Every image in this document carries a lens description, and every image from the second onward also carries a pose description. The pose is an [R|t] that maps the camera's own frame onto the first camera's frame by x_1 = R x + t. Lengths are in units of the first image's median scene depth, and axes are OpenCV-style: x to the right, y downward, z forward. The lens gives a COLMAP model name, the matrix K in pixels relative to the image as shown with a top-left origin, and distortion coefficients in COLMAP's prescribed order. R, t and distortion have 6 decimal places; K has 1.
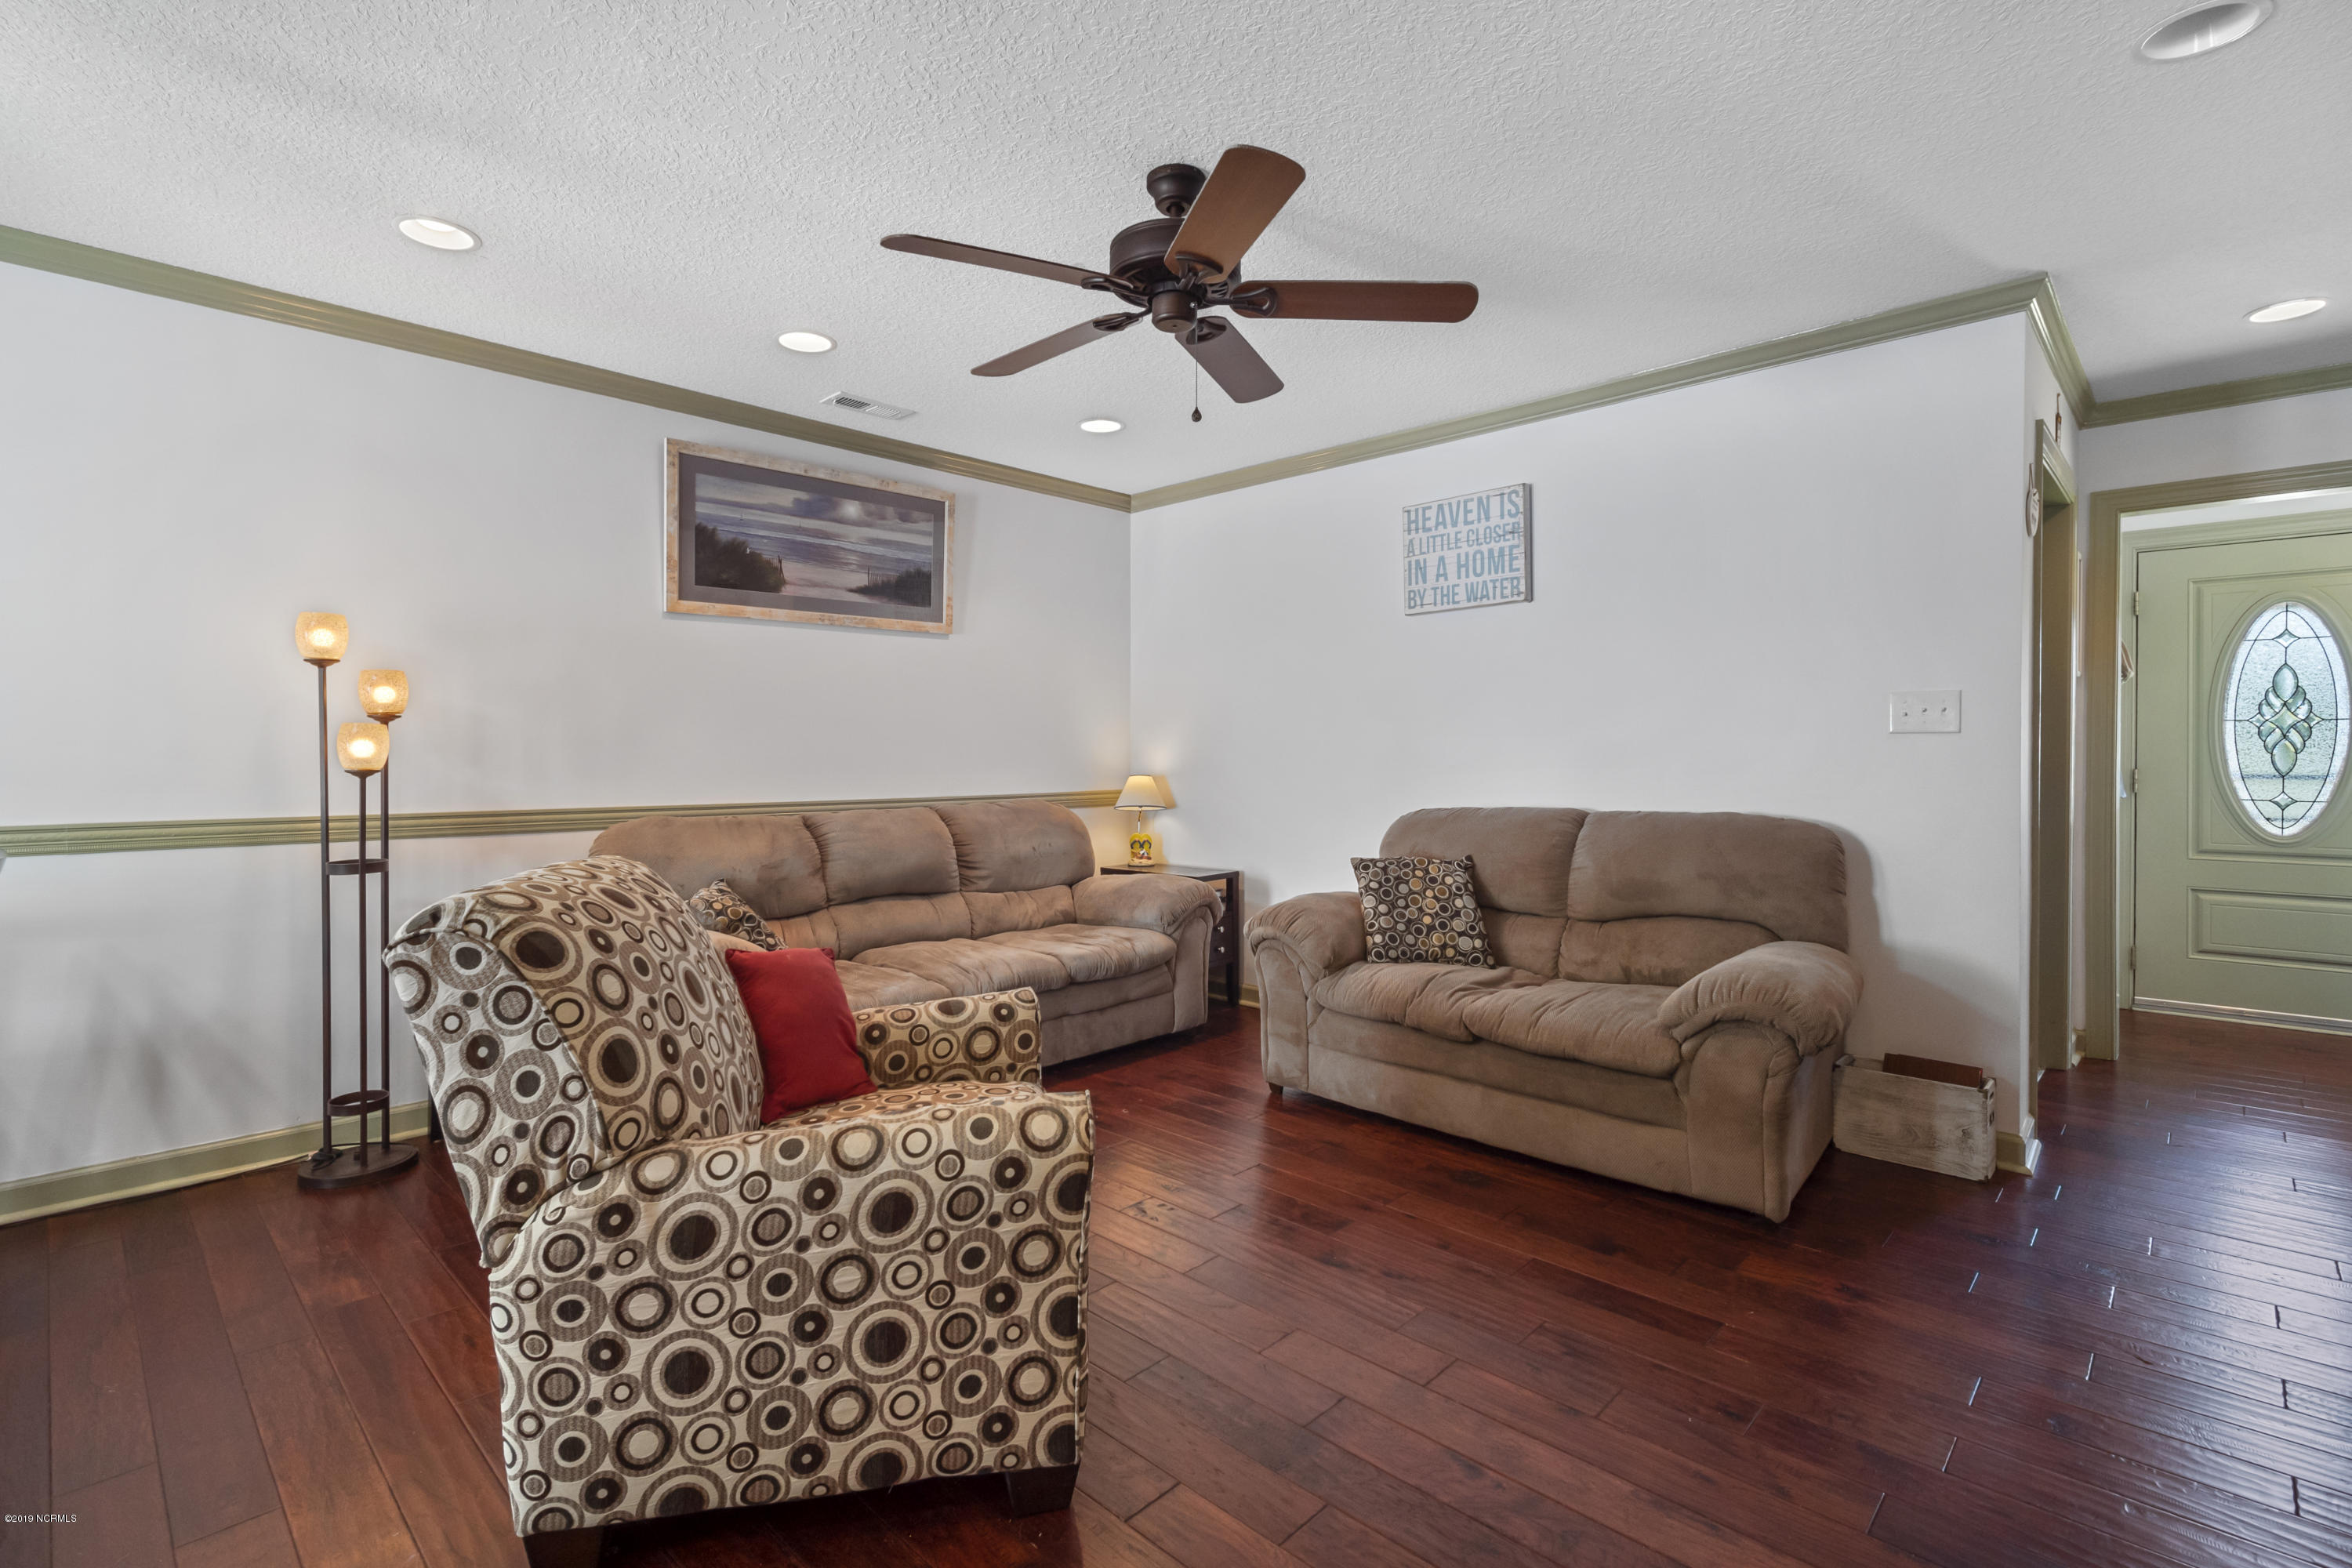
lens RADIAL K [[1079.6, 0, 1182.6], [0, 1079.6, 766.6], [0, 0, 1]] dist [0.019922, -0.011012]
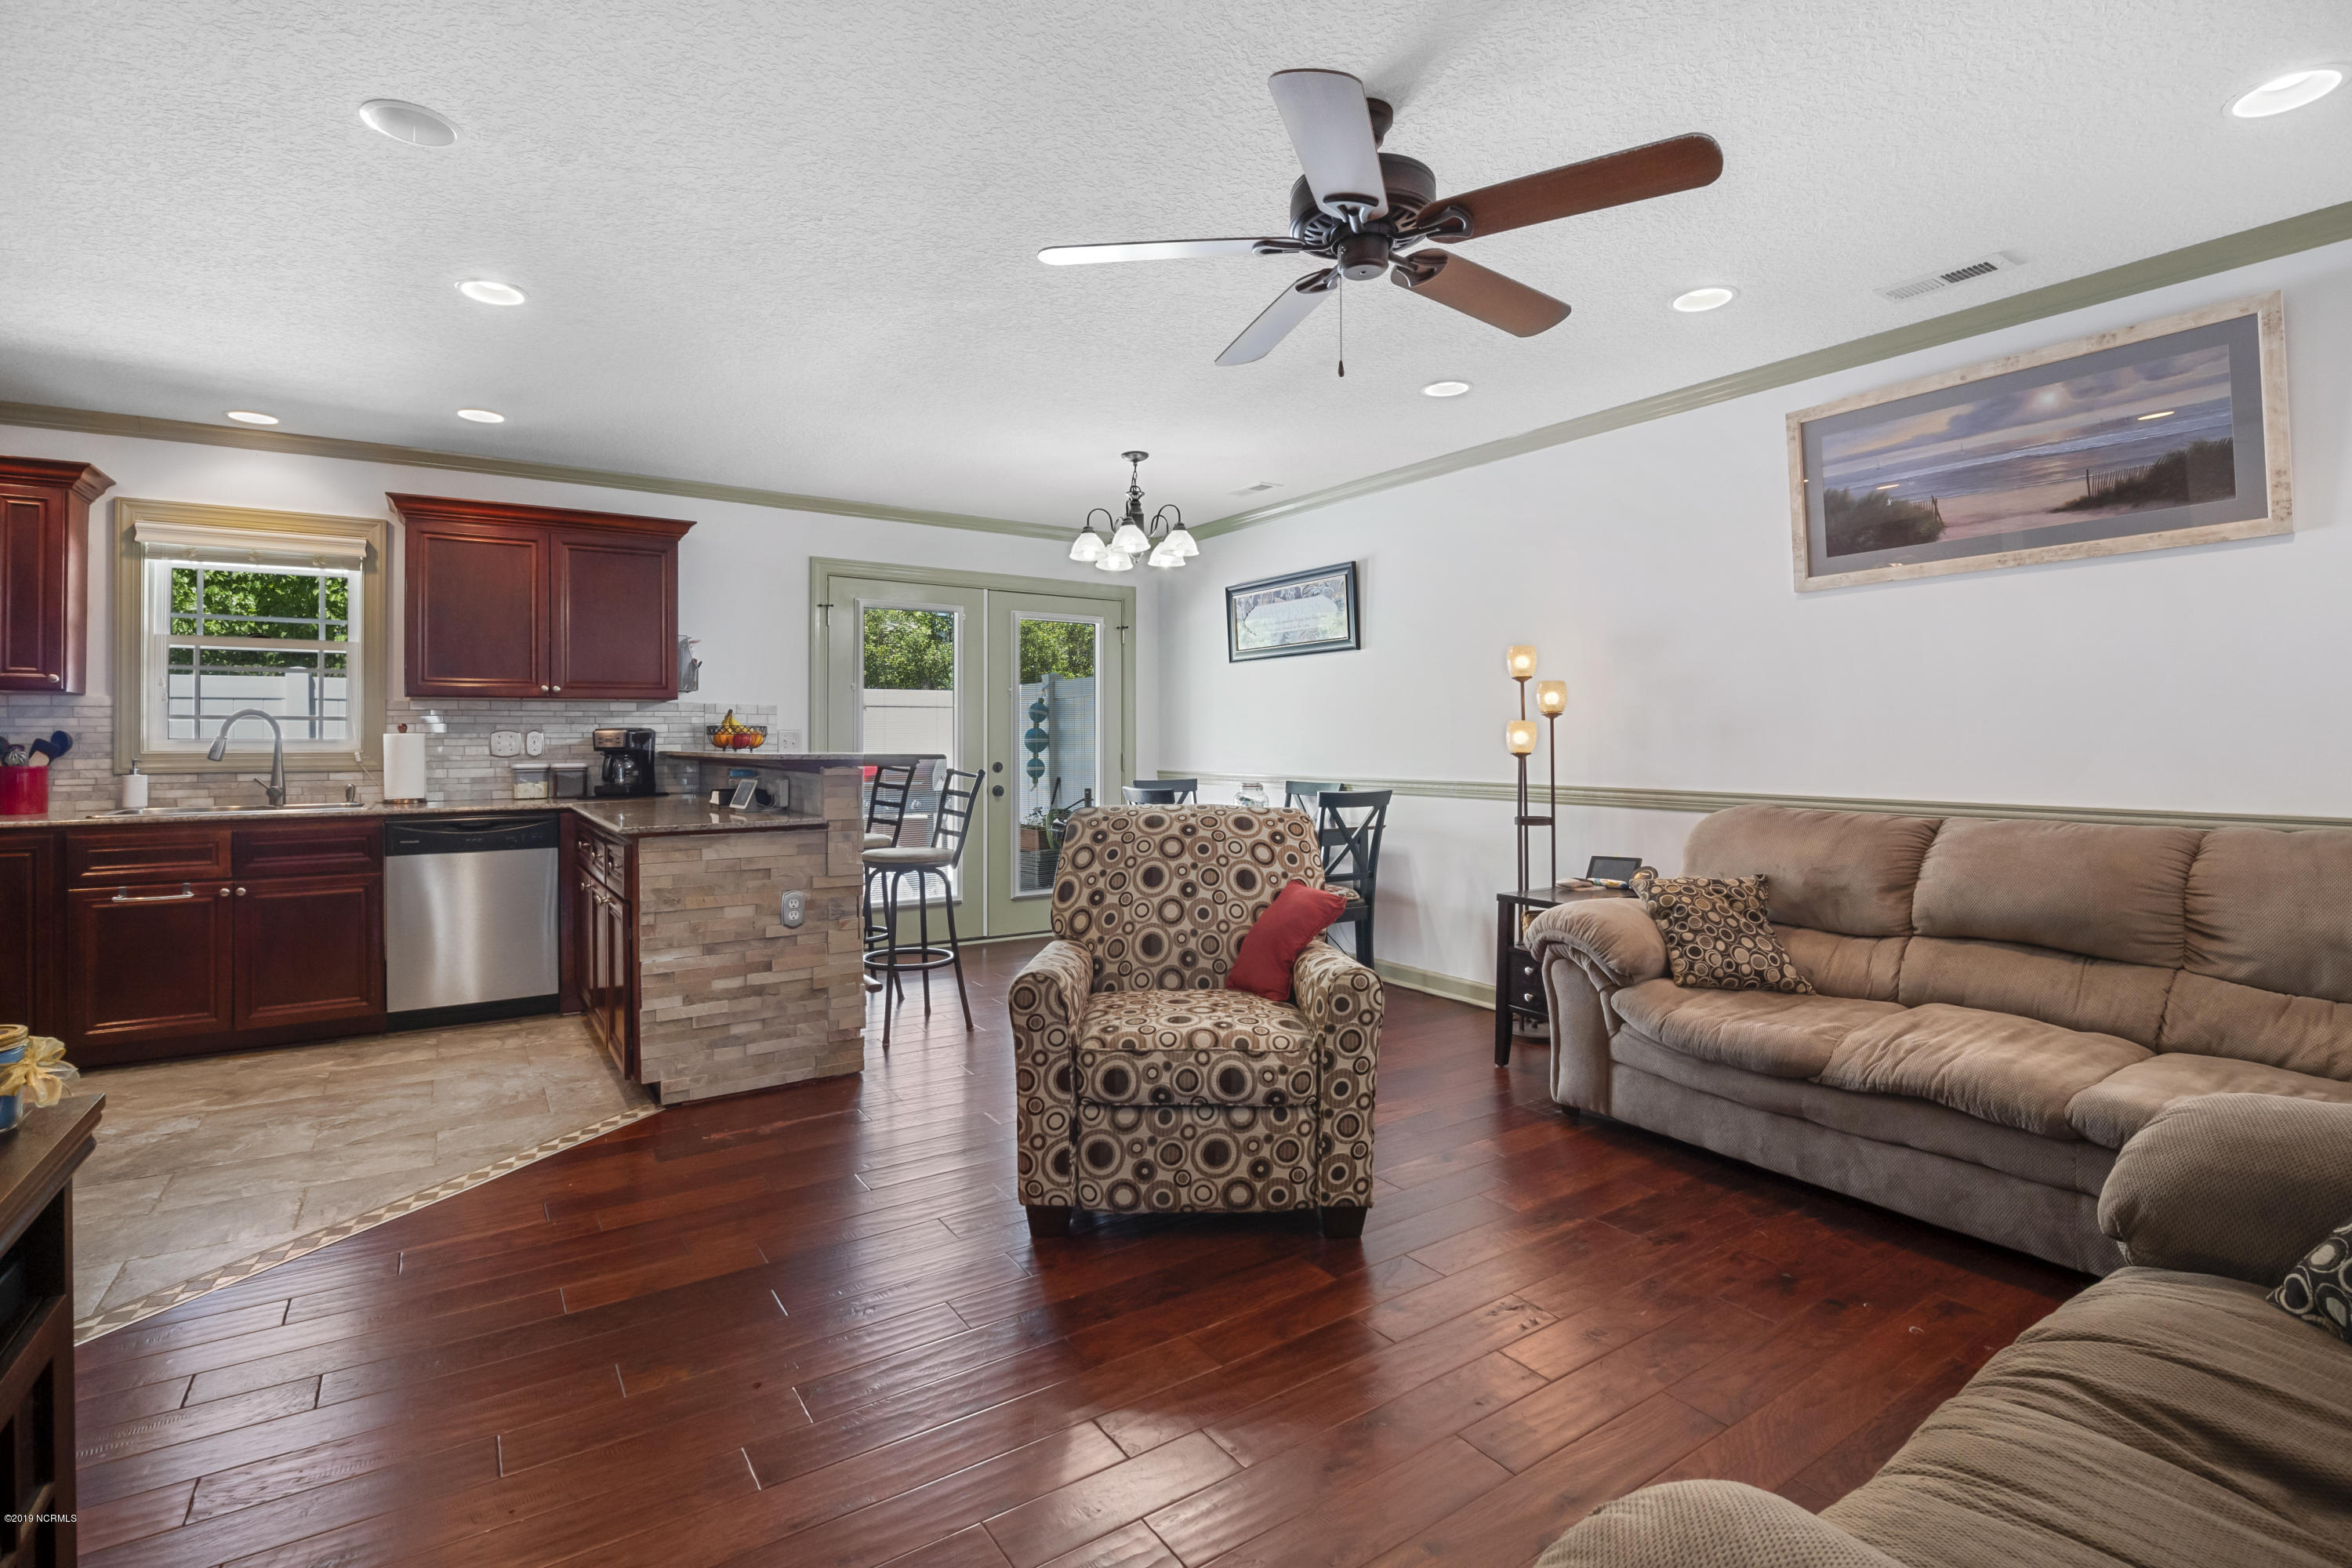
lens RADIAL K [[1079.6, 0, 1113.2], [0, 1079.6, 728.4], [0, 0, 1]] dist [0.019922, -0.011012]
pose [[-0.236895, -0.011654, -0.971465, 0.566751], [-0.012494, 0.999882, -0.008948, -0.006822], [0.971455, 0.010018, -0.237013, 0.611758]]
